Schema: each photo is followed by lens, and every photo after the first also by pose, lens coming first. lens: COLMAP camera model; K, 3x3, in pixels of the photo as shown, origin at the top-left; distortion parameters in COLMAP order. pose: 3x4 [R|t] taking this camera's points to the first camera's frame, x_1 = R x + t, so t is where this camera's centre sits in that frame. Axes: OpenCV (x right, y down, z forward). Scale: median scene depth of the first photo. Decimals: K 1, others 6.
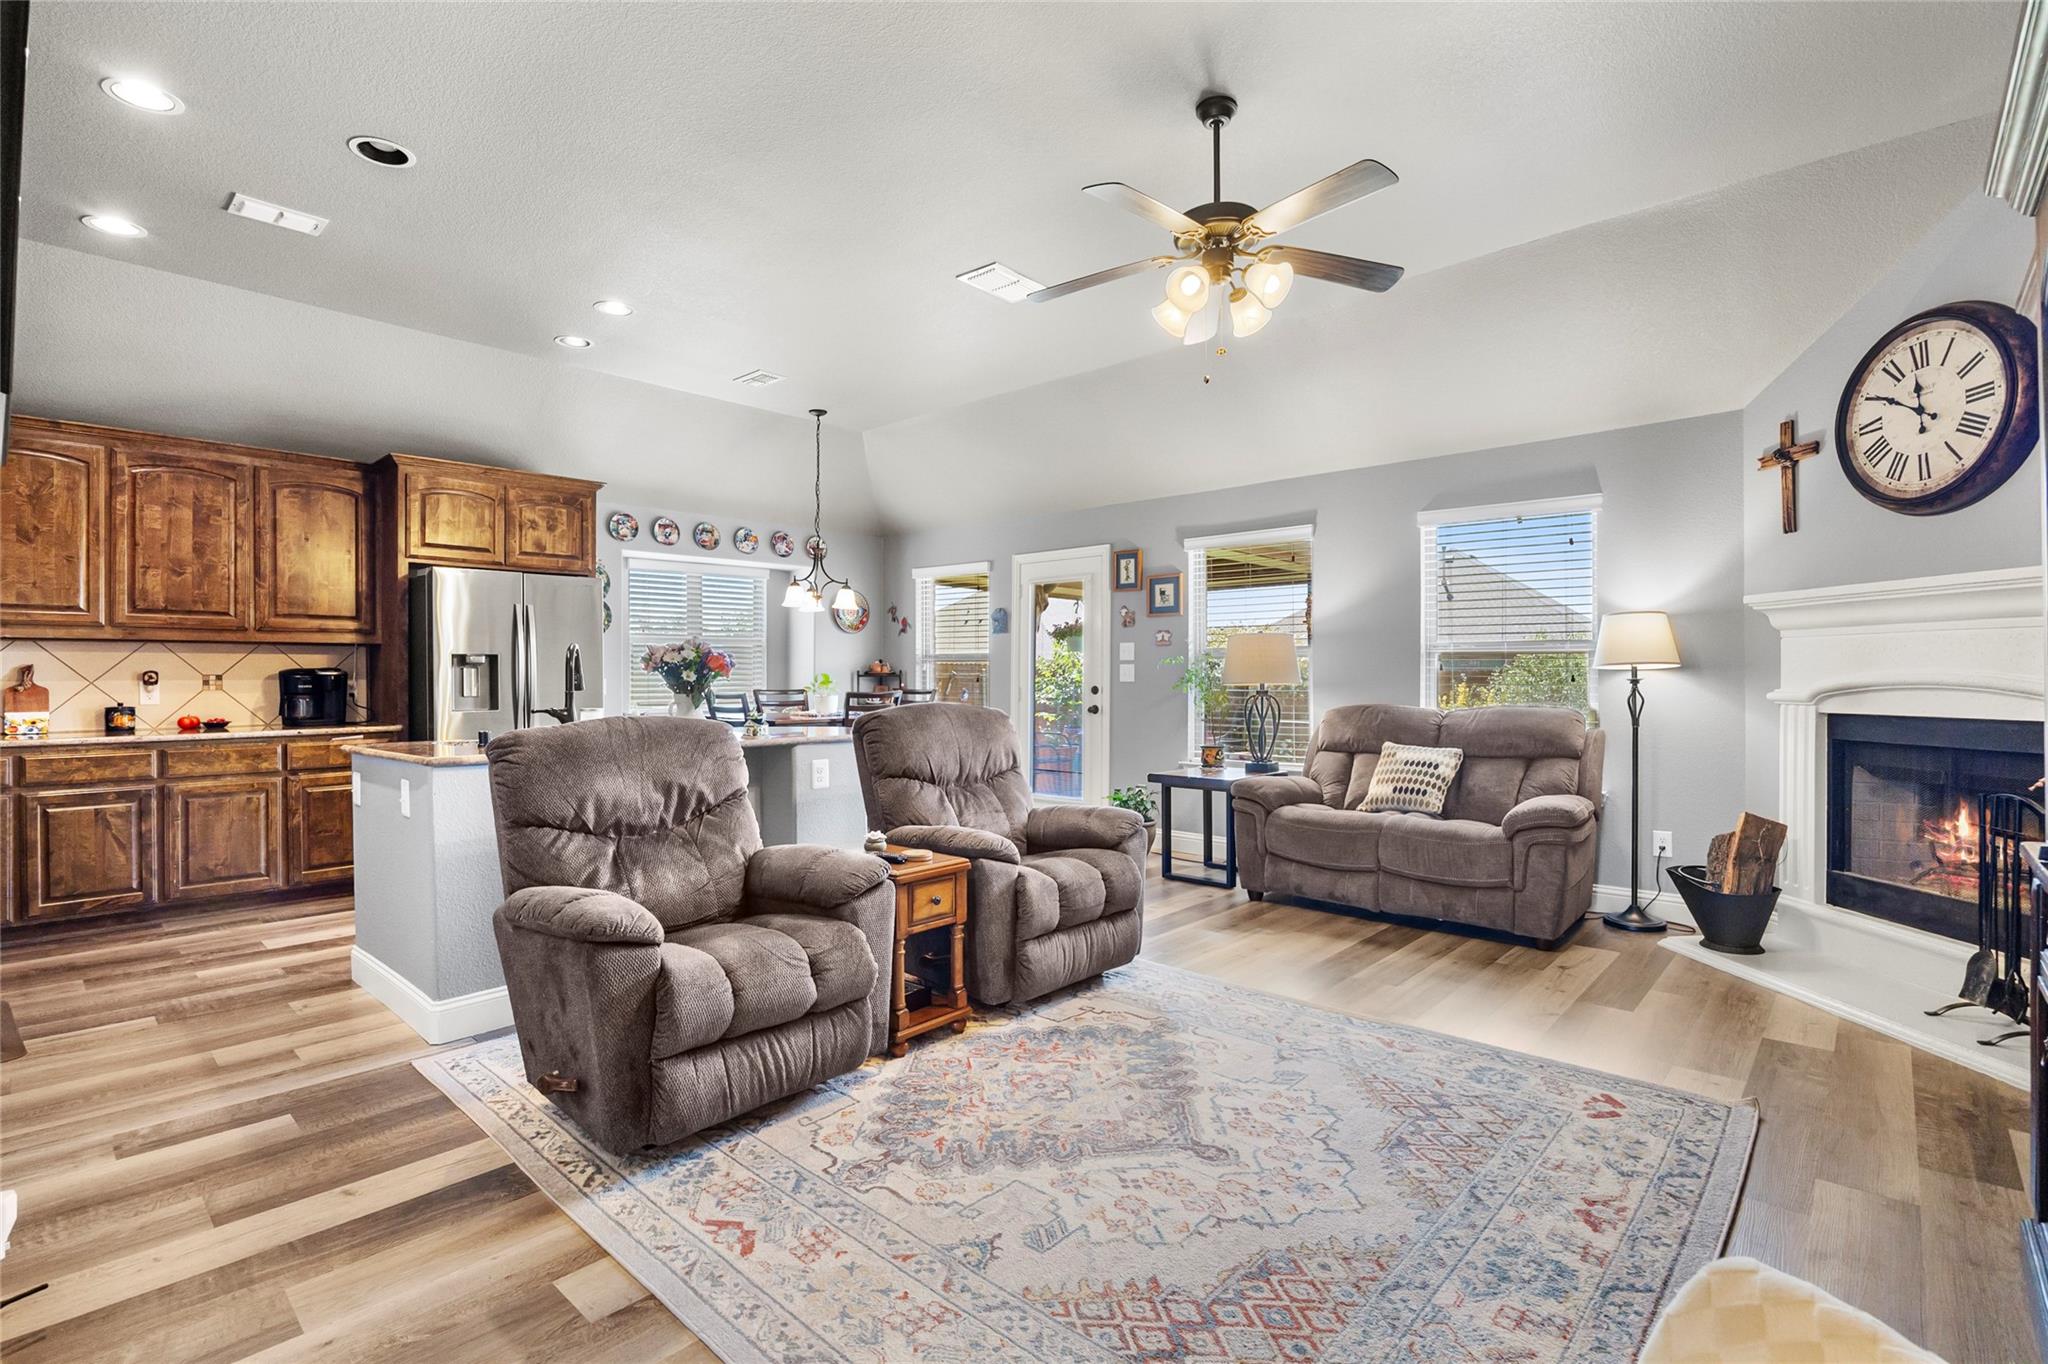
lens RADIAL K [[954.2, 0, 1036.5], [0, 954.2, 673.4], [0, 0, 1]] dist [-0.017231, 0.000983]
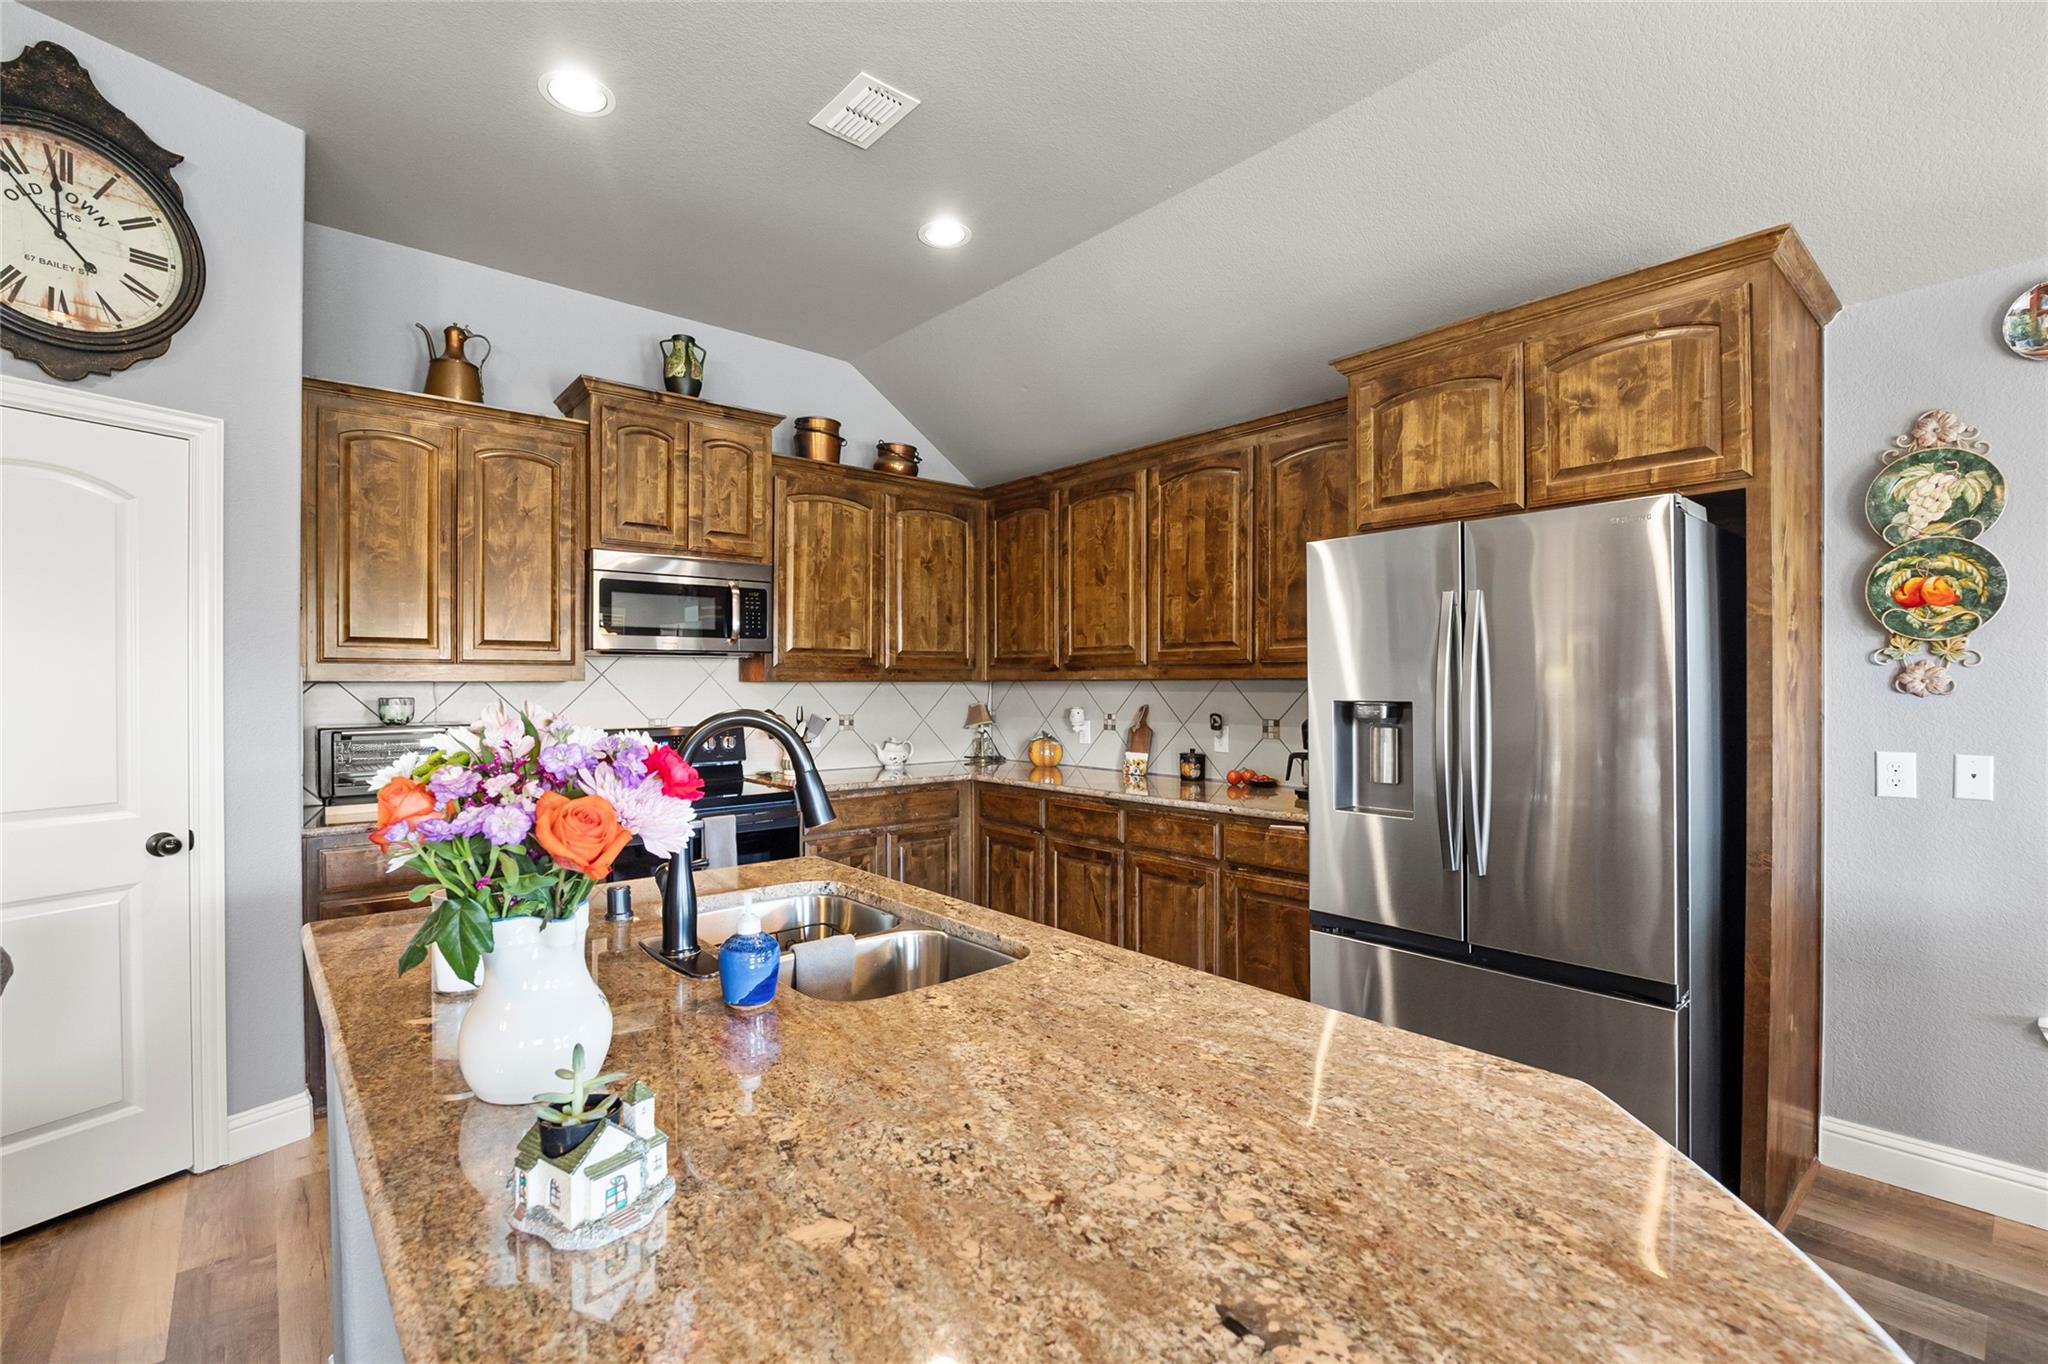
lens RADIAL K [[903.7, 0, 1027.5], [0, 903.7, 683.0], [0, 0, 1]] dist [-0.014870, -0.000178]
pose [[-0.125283, 0.004445, -0.992111, -0.141321], [0.004930, 0.999980, 0.003858, -0.049587], [0.992109, -0.004407, -0.125302, 1.332015]]
